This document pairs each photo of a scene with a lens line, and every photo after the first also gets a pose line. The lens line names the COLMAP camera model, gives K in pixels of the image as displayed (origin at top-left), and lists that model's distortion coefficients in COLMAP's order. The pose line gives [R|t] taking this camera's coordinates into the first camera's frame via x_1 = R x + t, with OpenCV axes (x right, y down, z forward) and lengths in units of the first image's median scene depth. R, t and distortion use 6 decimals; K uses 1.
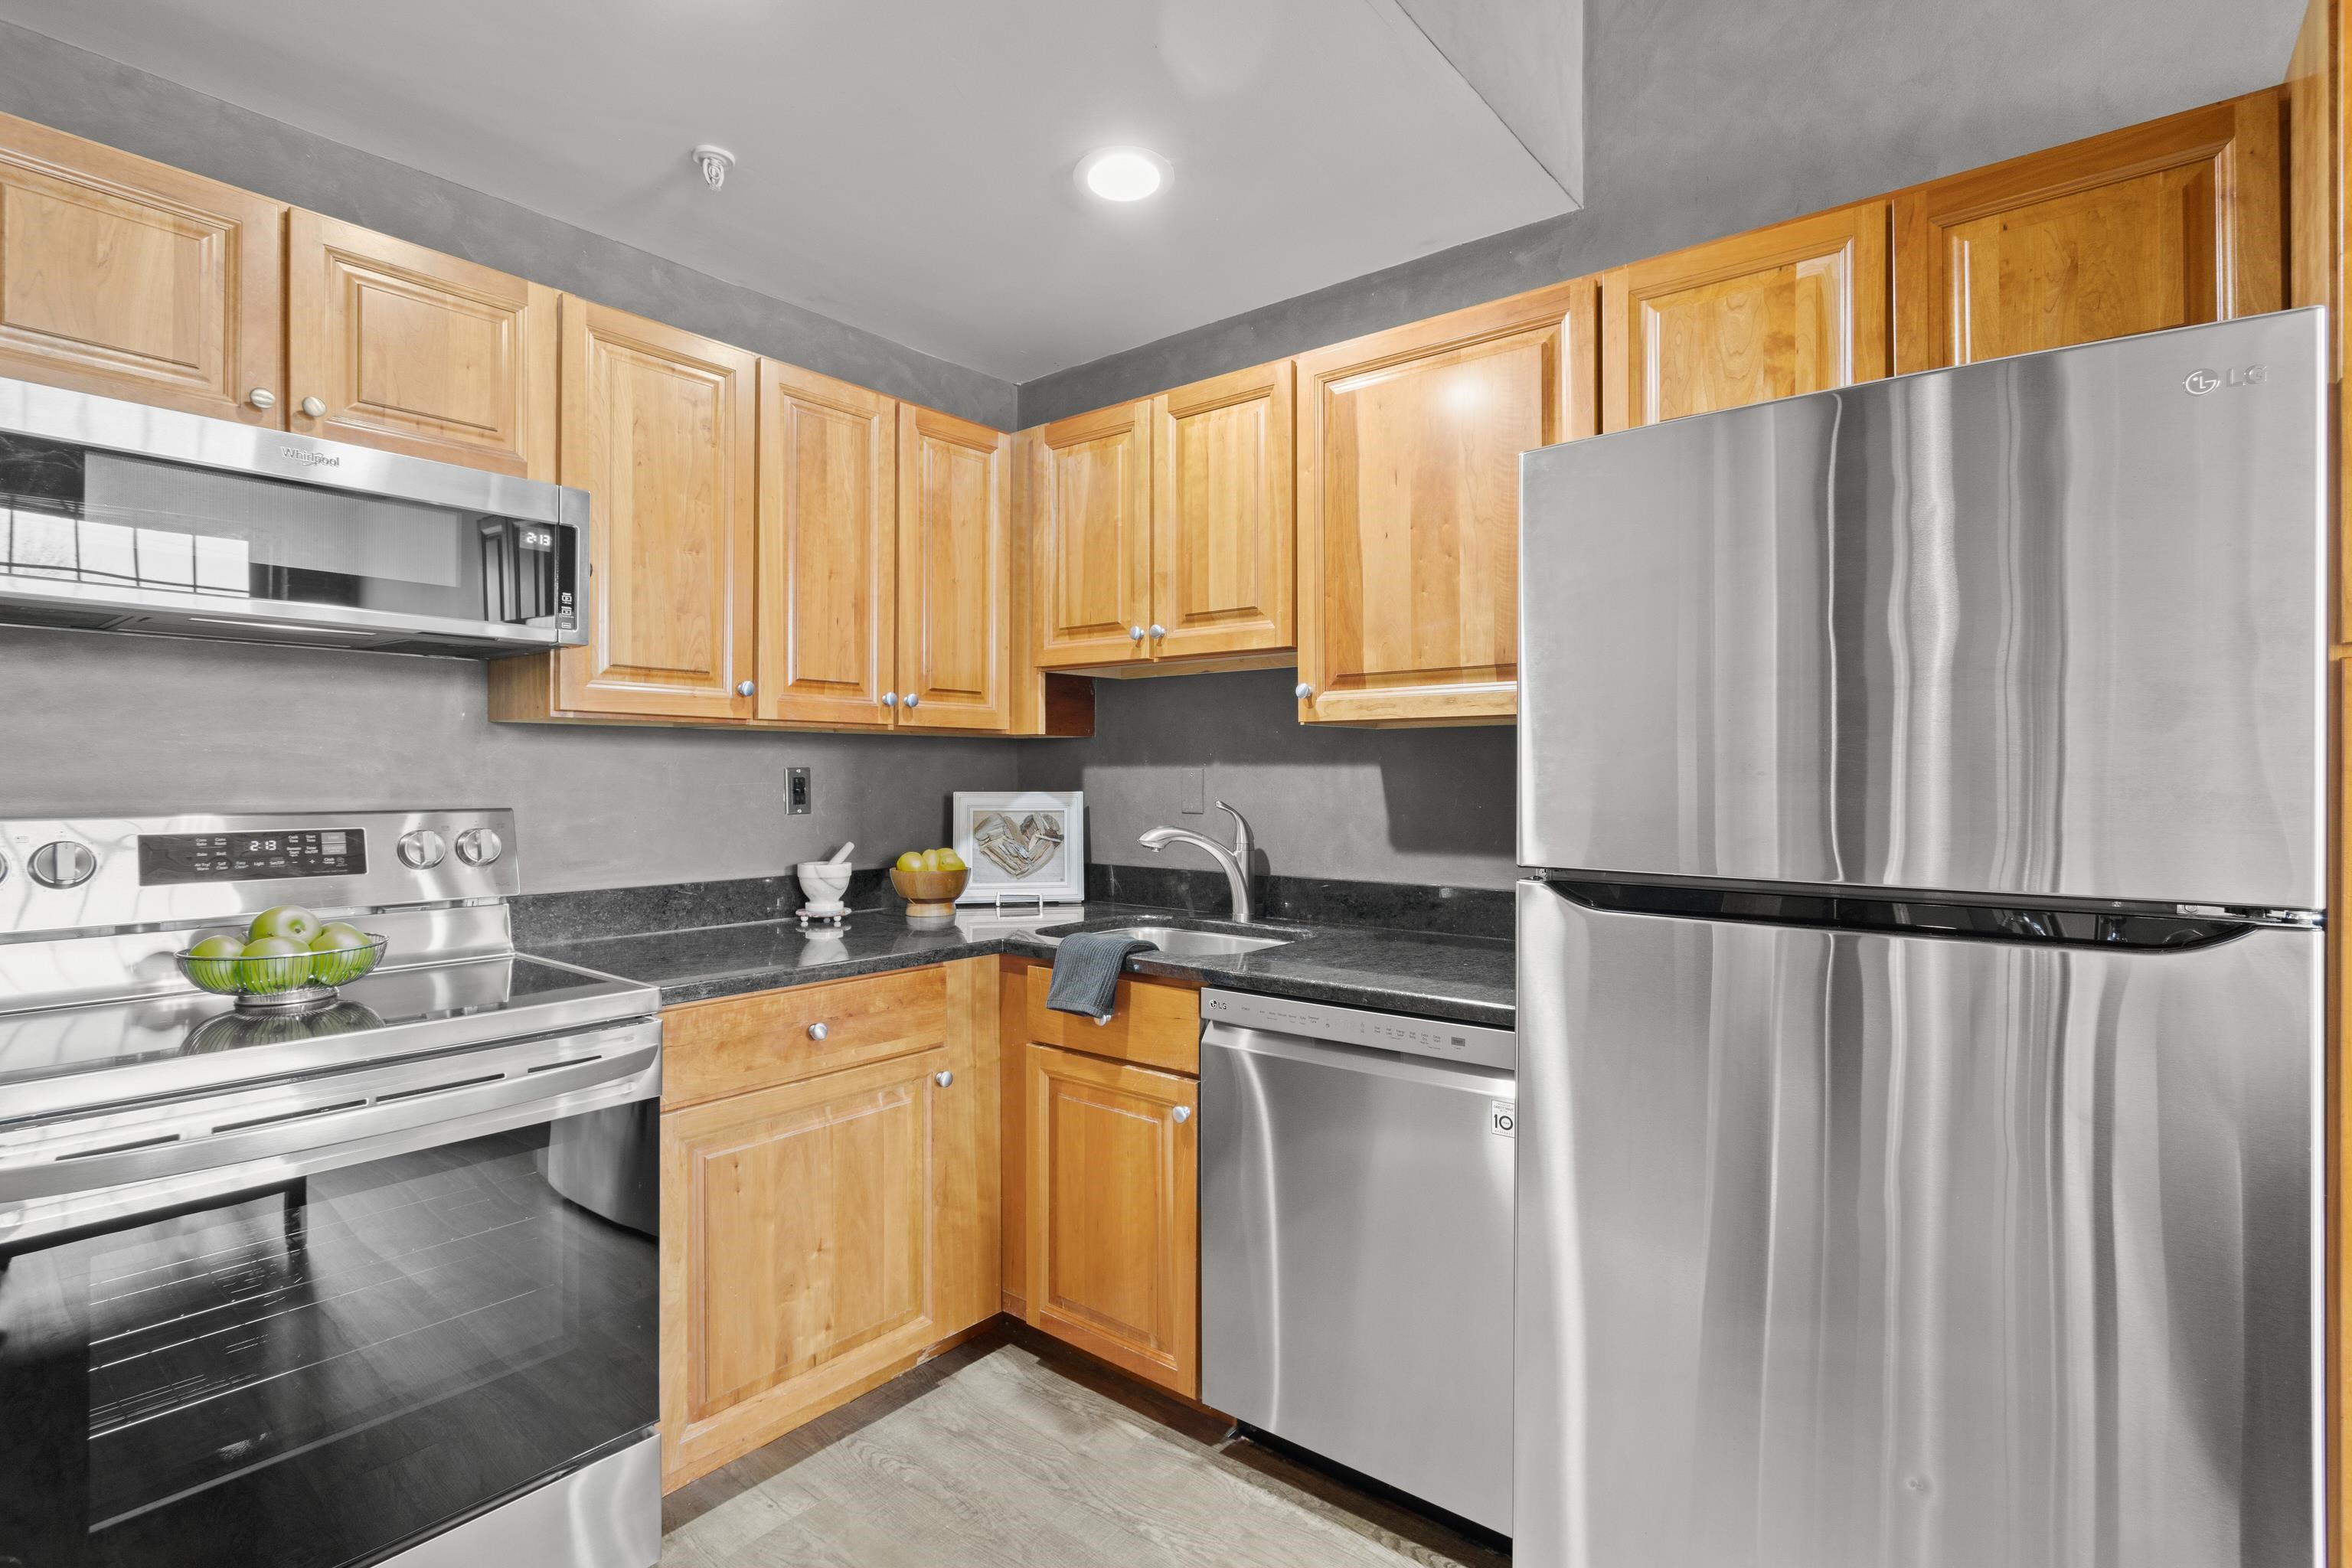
lens RADIAL K [[1106.7, 0, 1180.7], [0, 1106.7, 774.5], [0, 0, 1]] dist [0.000089, 0.000607]
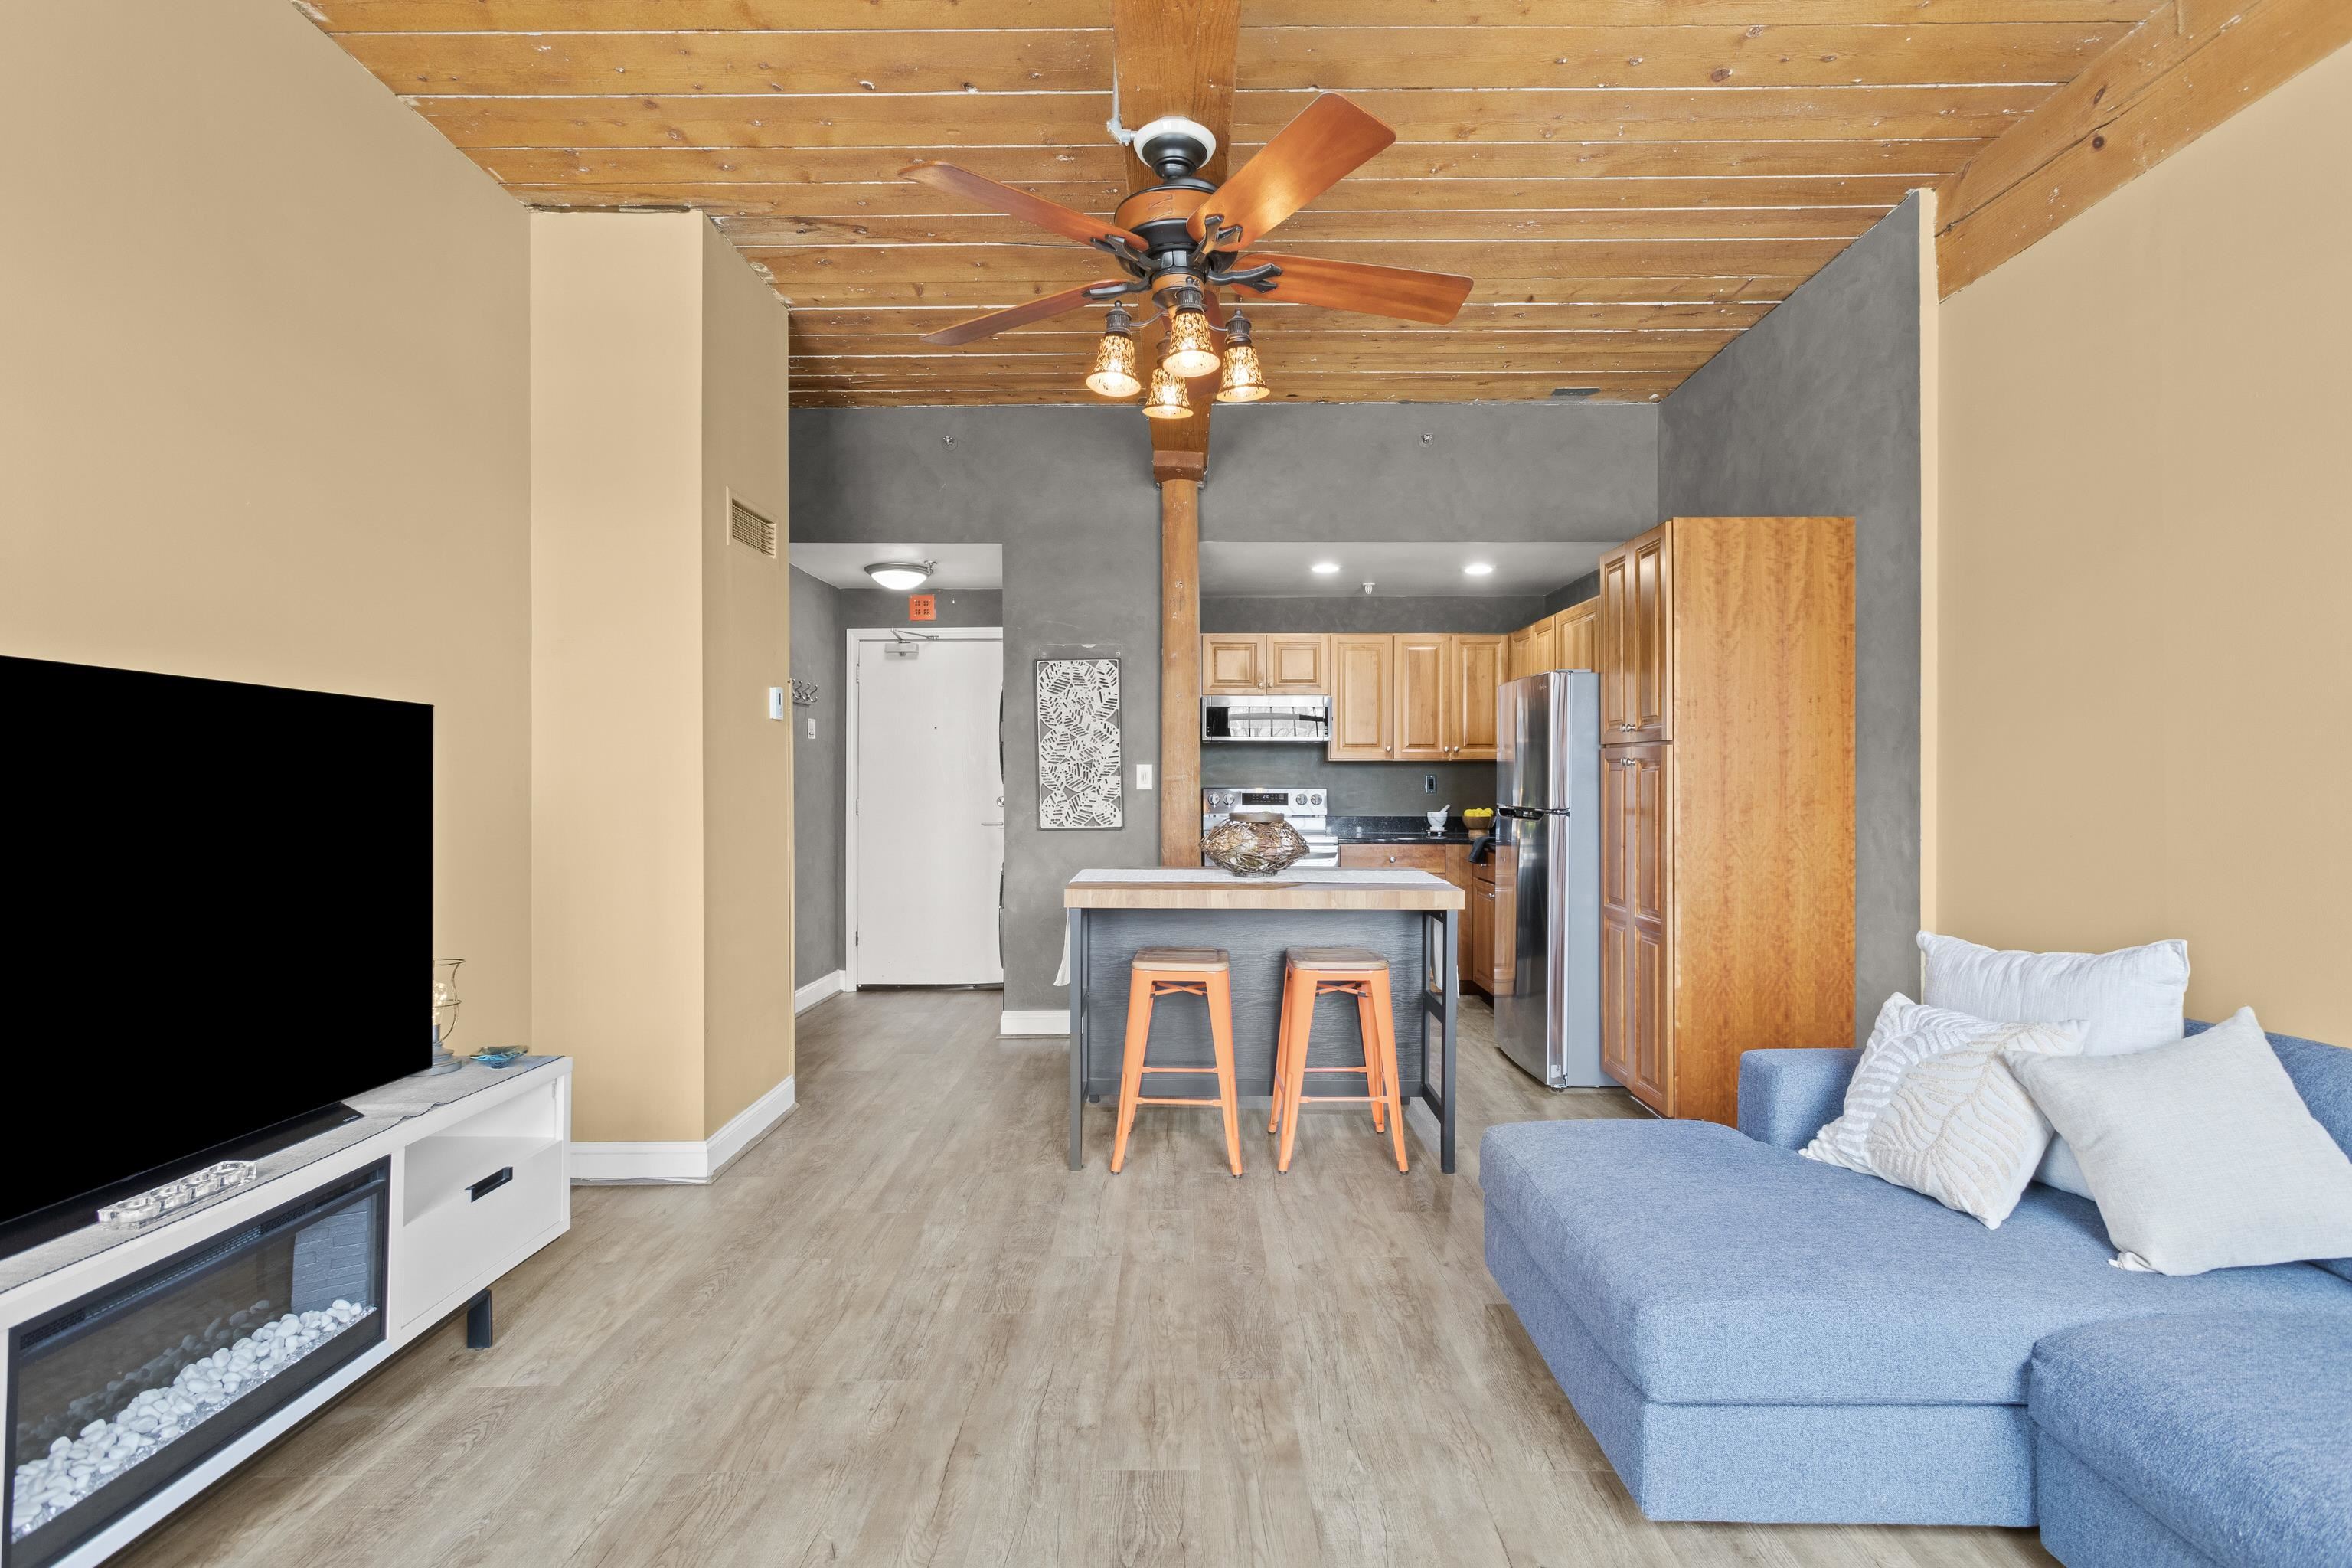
lens RADIAL K [[1115.4, 0, 1179.3], [0, 1115.4, 775.3], [0, 0, 1]] dist [0.001173, 0.000626]
pose [[0.618593, -0.002156, -0.785709, 1.540667], [0.002185, 0.999997, -0.001023, -0.004610], [0.785709, -0.001084, 0.618596, -1.237650]]
